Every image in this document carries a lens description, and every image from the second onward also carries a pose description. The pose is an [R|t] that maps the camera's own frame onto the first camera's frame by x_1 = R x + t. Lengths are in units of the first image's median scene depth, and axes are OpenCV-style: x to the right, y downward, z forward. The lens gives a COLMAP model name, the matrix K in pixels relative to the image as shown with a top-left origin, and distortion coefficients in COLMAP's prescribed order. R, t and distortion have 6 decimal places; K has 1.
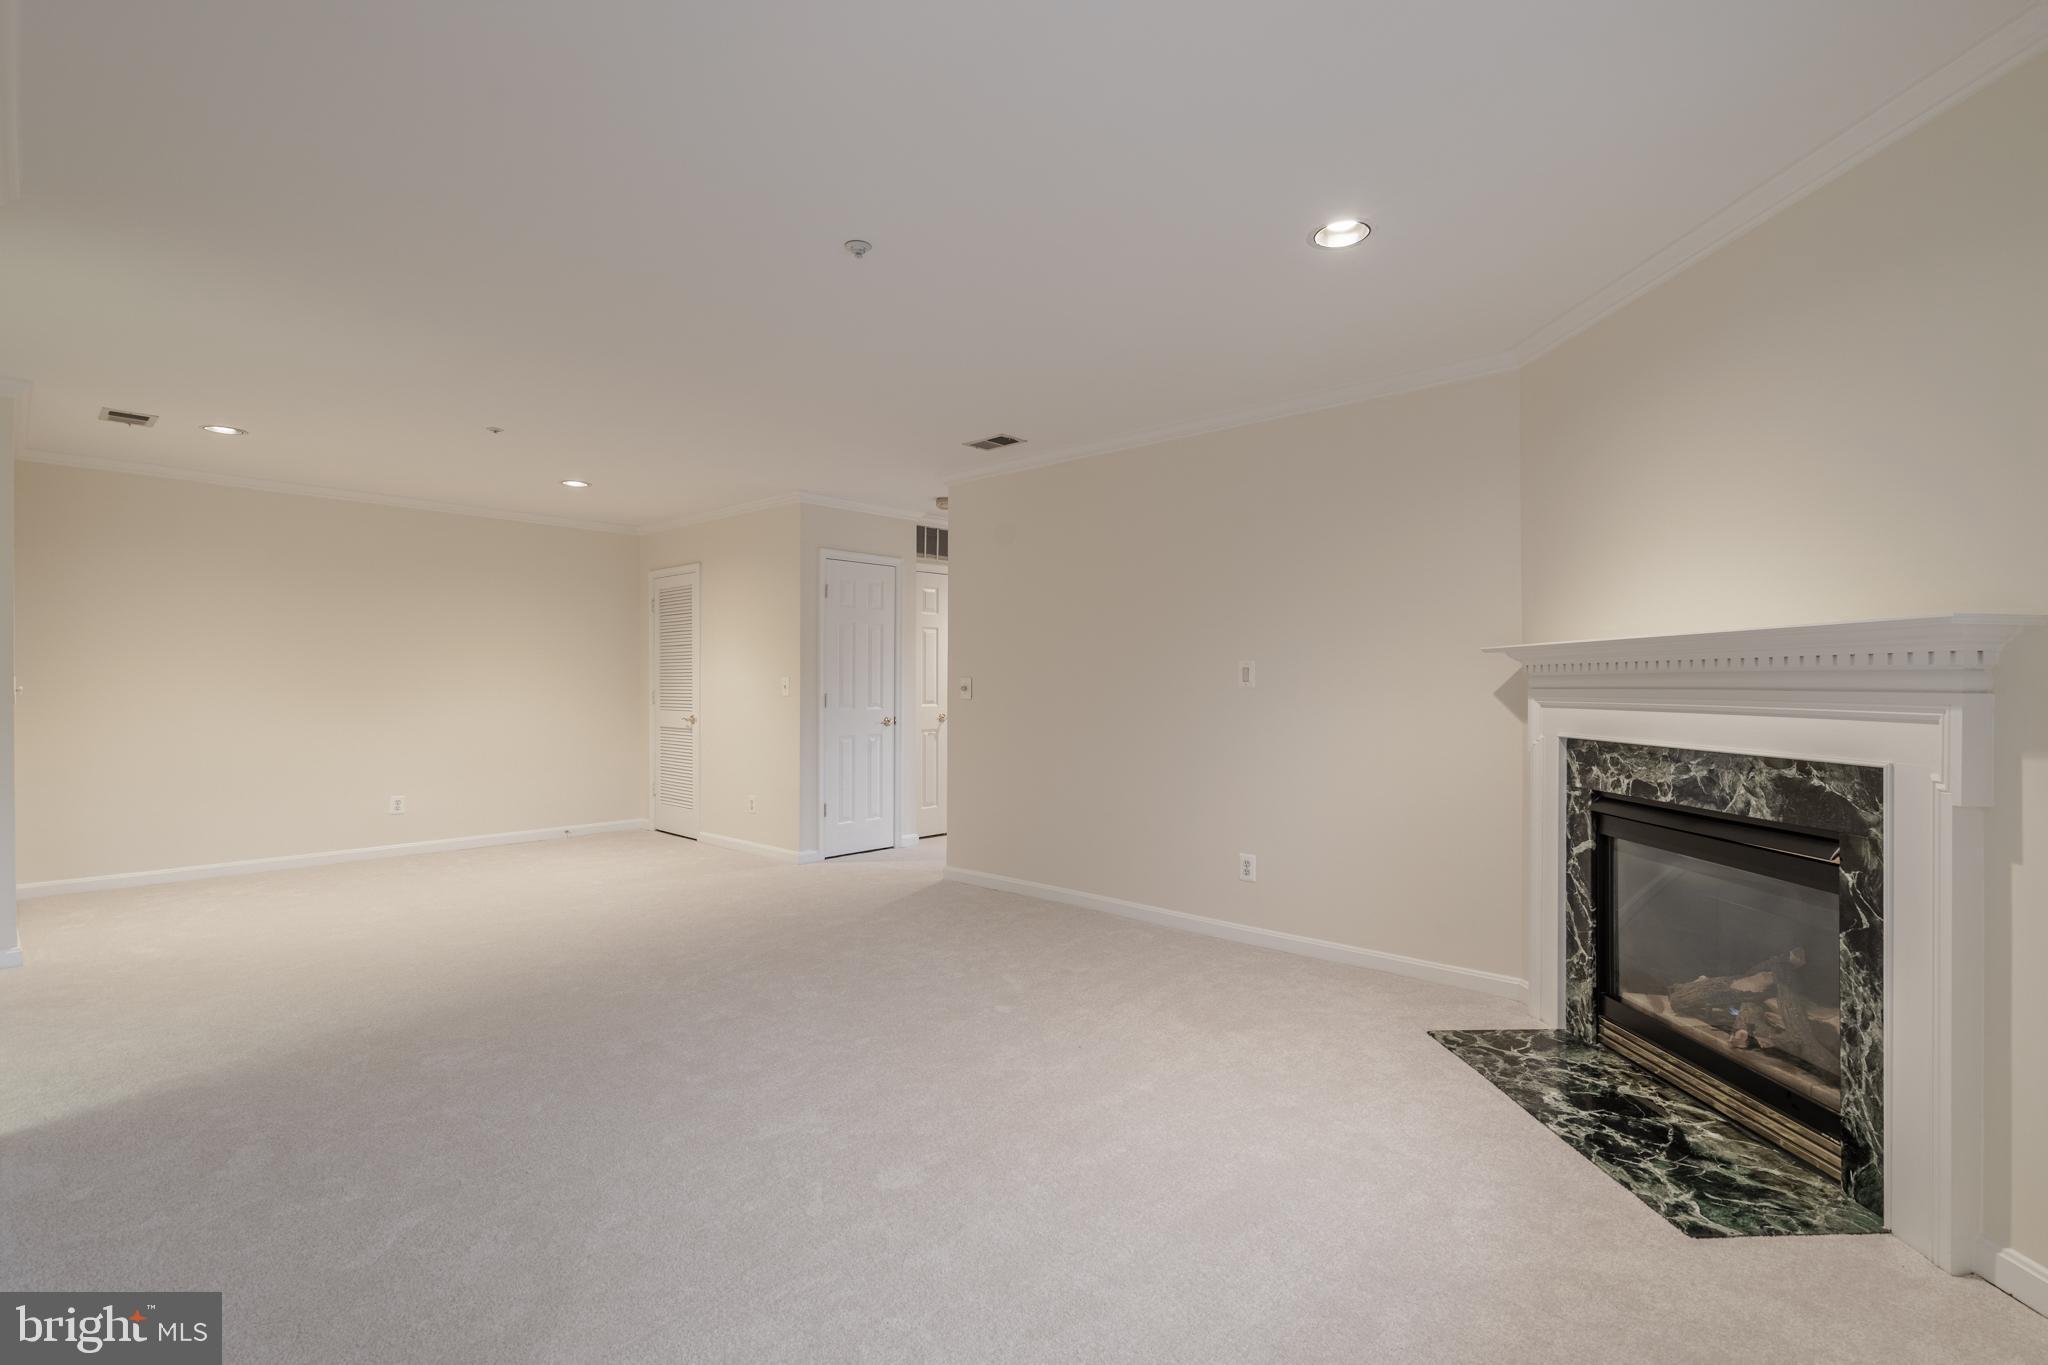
lens RADIAL K [[945.1, 0, 1022.1], [0, 945.1, 683.1], [0, 0, 1]] dist [0.001212, -0.000395]
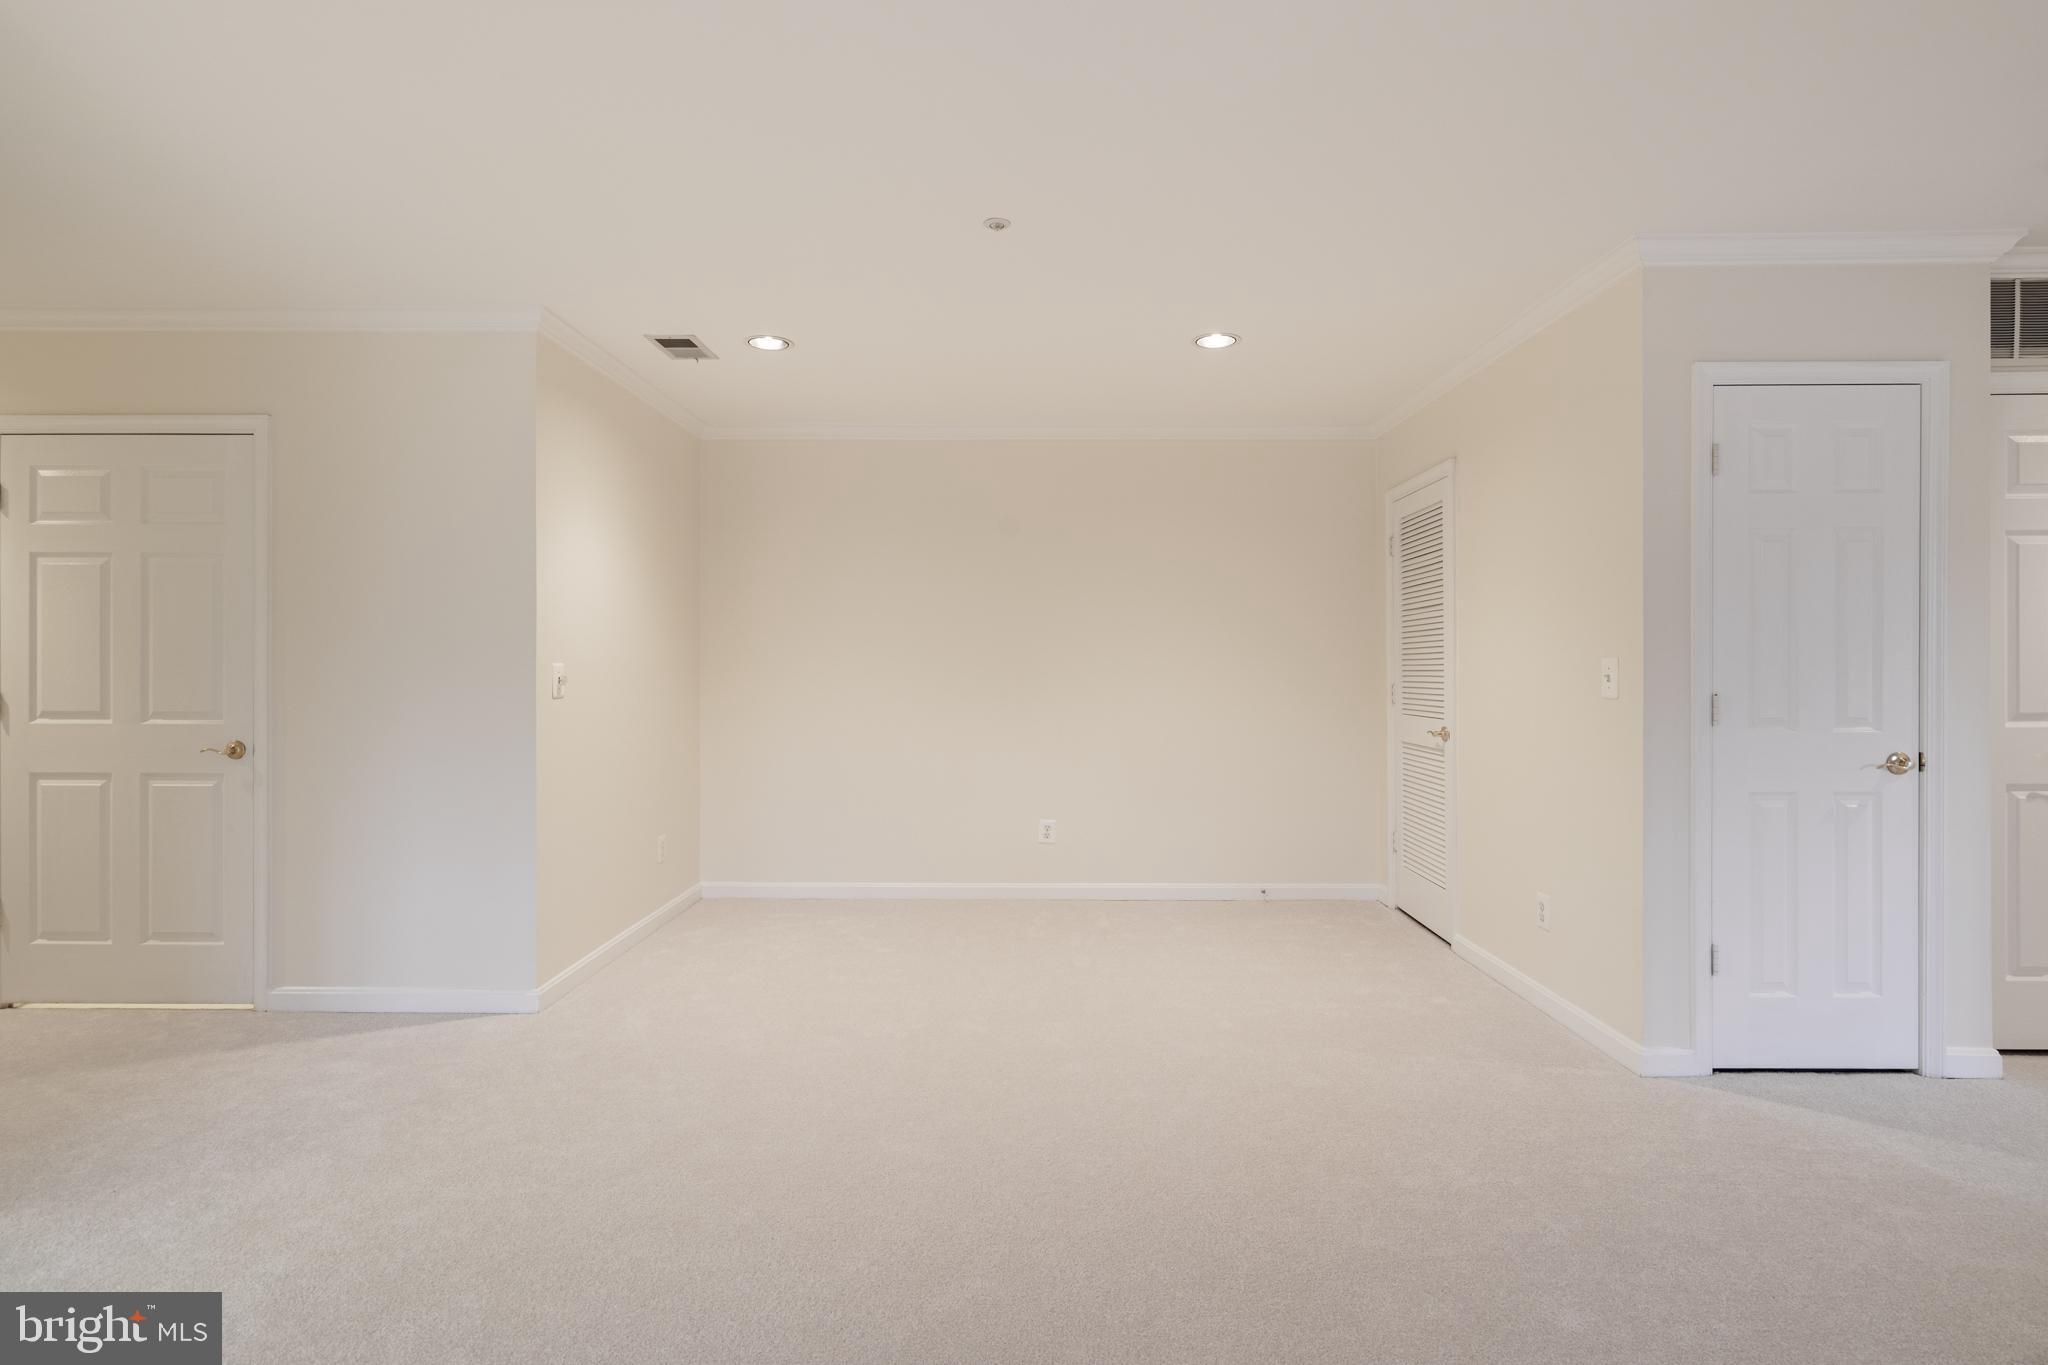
lens RADIAL K [[998.7, 0, 1018.9], [0, 998.7, 675.2], [0, 0, 1]] dist [0.003407, 0.000407]
pose [[0.665254, 0.000041, -0.746617, -0.068671], [0.003058, 0.999991, 0.002780, 0.000653], [0.746611, -0.004132, 0.665248, 0.408505]]
